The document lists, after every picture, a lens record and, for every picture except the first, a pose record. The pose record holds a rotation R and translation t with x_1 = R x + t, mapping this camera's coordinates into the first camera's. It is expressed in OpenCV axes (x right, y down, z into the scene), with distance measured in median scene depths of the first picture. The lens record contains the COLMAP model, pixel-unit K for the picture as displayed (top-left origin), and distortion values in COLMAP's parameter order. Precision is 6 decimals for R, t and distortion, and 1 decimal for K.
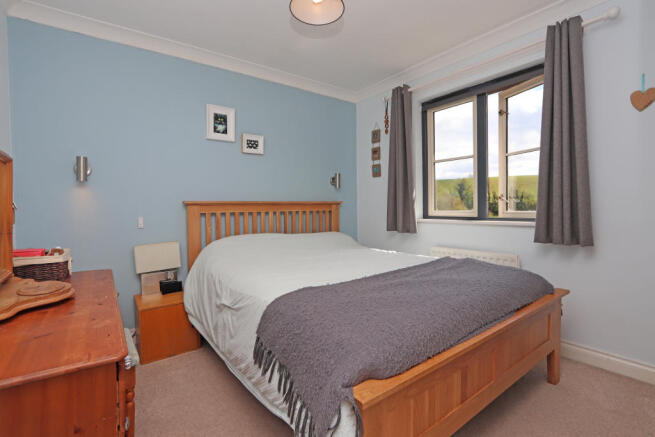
lens RADIAL K [[303.7, 0, 323.1], [0, 303.7, 213.2], [0, 0, 1]] dist [-0.023280, 0.006425]
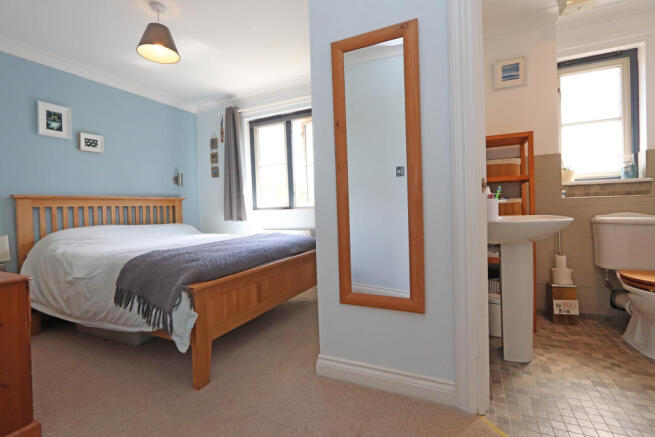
lens RADIAL K [[303.7, 0, 323.1], [0, 303.7, 213.2], [0, 0, 1]] dist [-0.023280, 0.006425]
pose [[0.886954, -0.025727, 0.461140, -0.003488], [0.032215, 0.999462, -0.006202, 0.055263], [-0.460733, 0.020357, 0.887305, -0.325140]]
